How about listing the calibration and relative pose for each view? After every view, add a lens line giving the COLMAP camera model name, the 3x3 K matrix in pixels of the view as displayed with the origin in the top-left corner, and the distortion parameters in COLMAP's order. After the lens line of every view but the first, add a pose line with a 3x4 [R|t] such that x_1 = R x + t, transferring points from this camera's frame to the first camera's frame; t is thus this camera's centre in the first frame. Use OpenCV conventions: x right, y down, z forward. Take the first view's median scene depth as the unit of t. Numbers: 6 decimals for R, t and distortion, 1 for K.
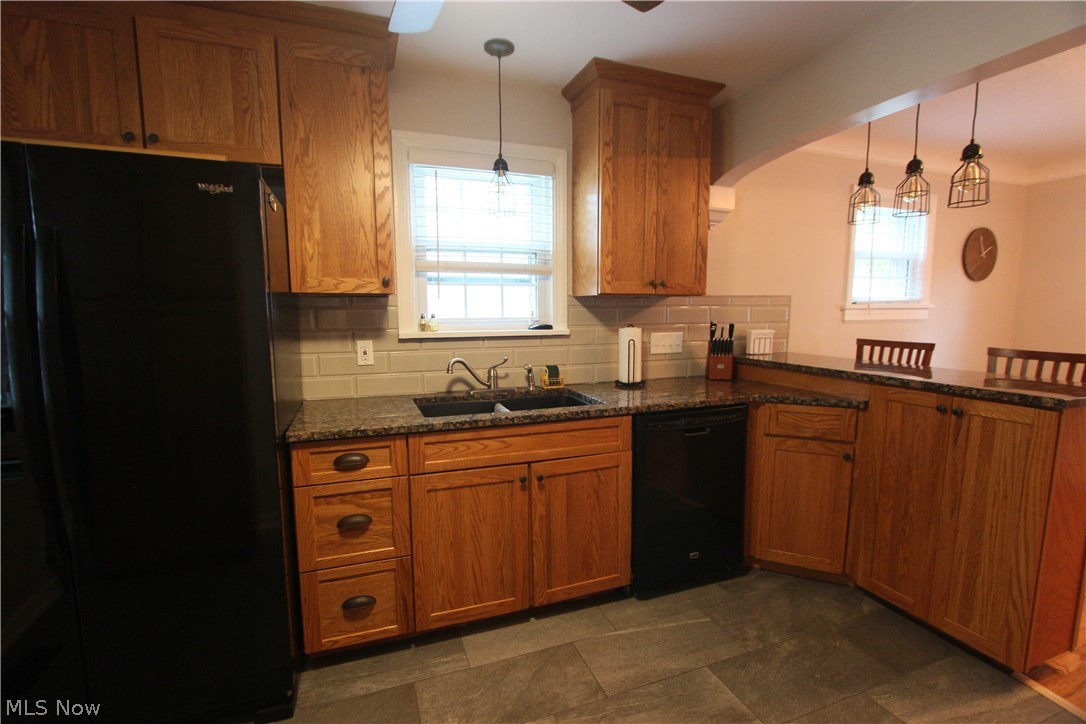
lens RADIAL K [[501.0, 0, 545.5], [0, 501.0, 372.6], [0, 0, 1]] dist [-0.020492, 0.004052]
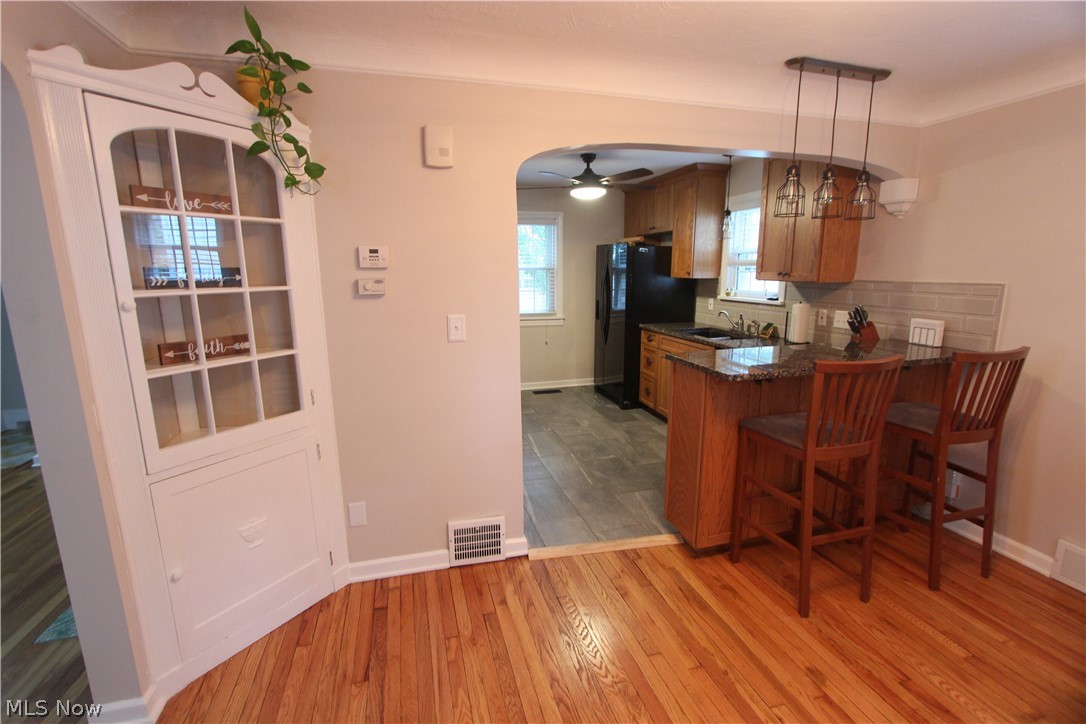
lens RADIAL K [[501.0, 0, 546.8], [0, 501.0, 370.4], [0, 0, 1]] dist [-0.020492, 0.004052]
pose [[-0.085835, 0.204688, -0.975057, 1.895439], [-0.117834, 0.969714, 0.213939, -0.143476], [0.989317, 0.133258, -0.059117, 0.468963]]
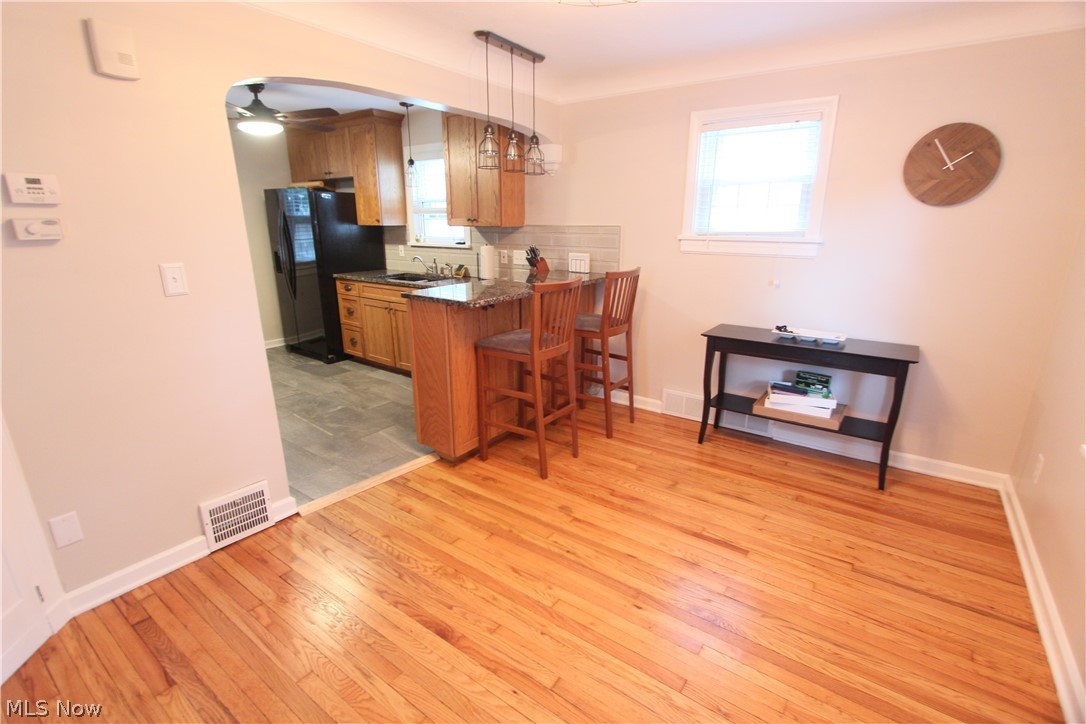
lens RADIAL K [[501.0, 0, 547.8], [0, 501.0, 369.8], [0, 0, 1]] dist [-0.020492, 0.004052]
pose [[0.550544, 0.246476, -0.797591, 1.980556], [-0.110179, 0.968516, 0.223245, -0.097490], [0.827504, -0.035028, 0.560366, 0.260789]]
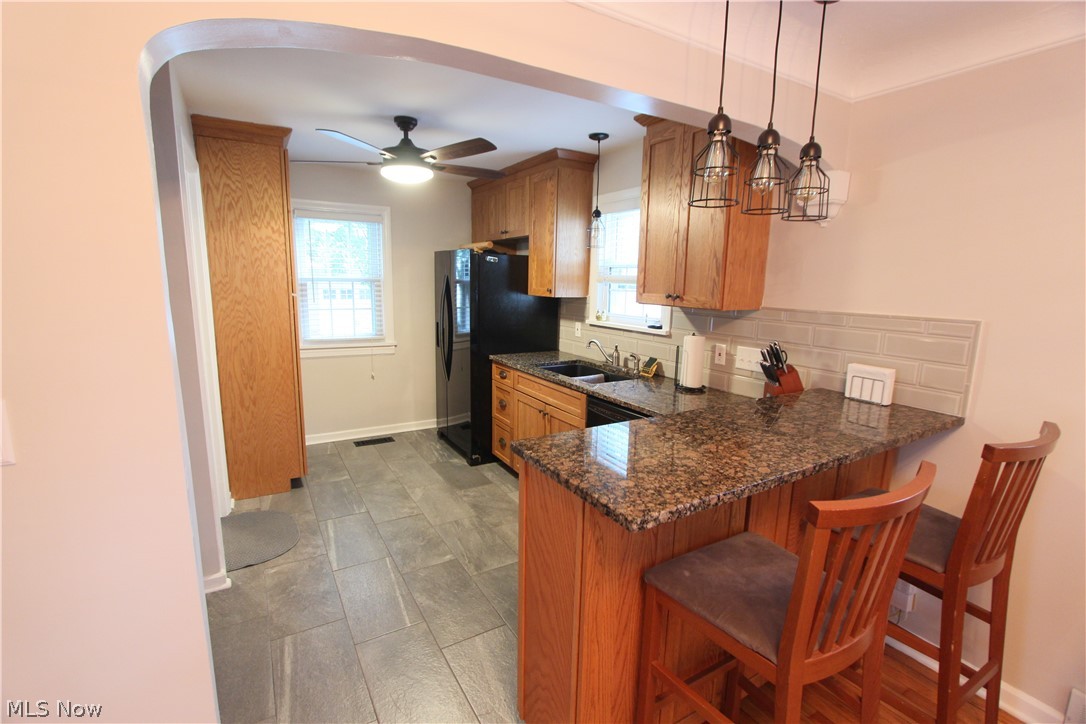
lens RADIAL K [[501.0, 0, 546.6], [0, 501.0, 369.6], [0, 0, 1]] dist [-0.020492, 0.004052]
pose [[0.173945, 0.182945, -0.967613, 1.341282], [-0.143635, 0.976797, 0.158861, -0.166398], [0.974224, 0.111350, 0.196186, 0.577089]]
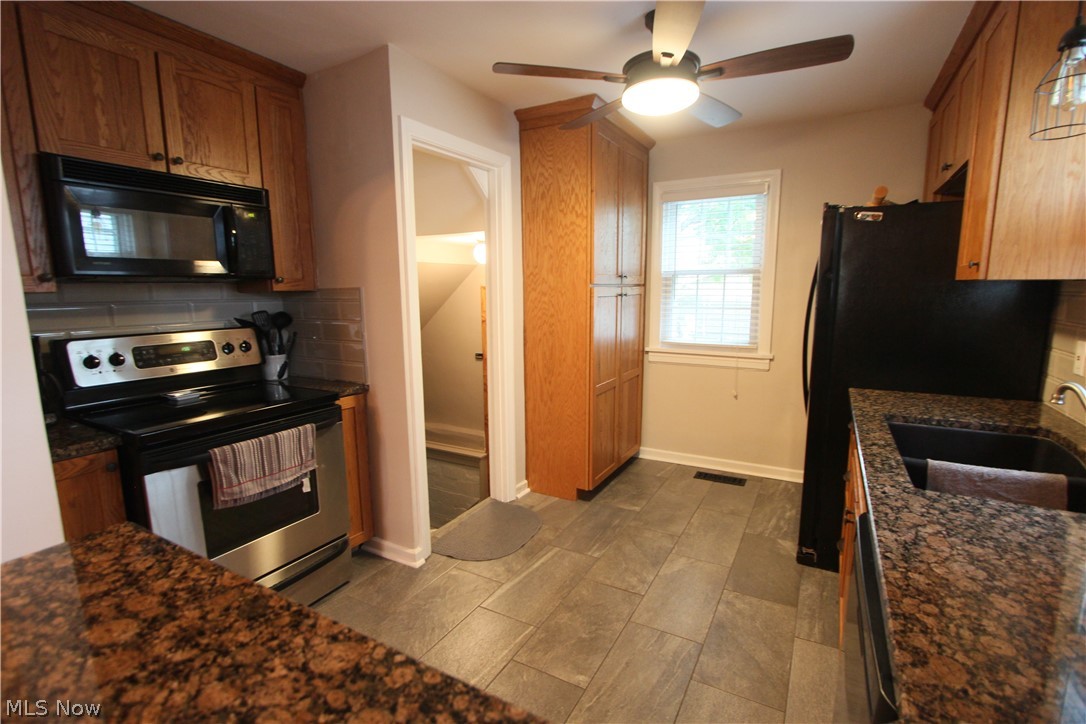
lens RADIAL K [[501.0, 0, 546.0], [0, 501.0, 369.5], [0, 0, 1]] dist [-0.020492, 0.004052]
pose [[-0.769603, 0.111559, -0.628701, 0.691899], [-0.067851, 0.964756, 0.254247, -0.154018], [0.634907, 0.238327, -0.734910, 1.049512]]
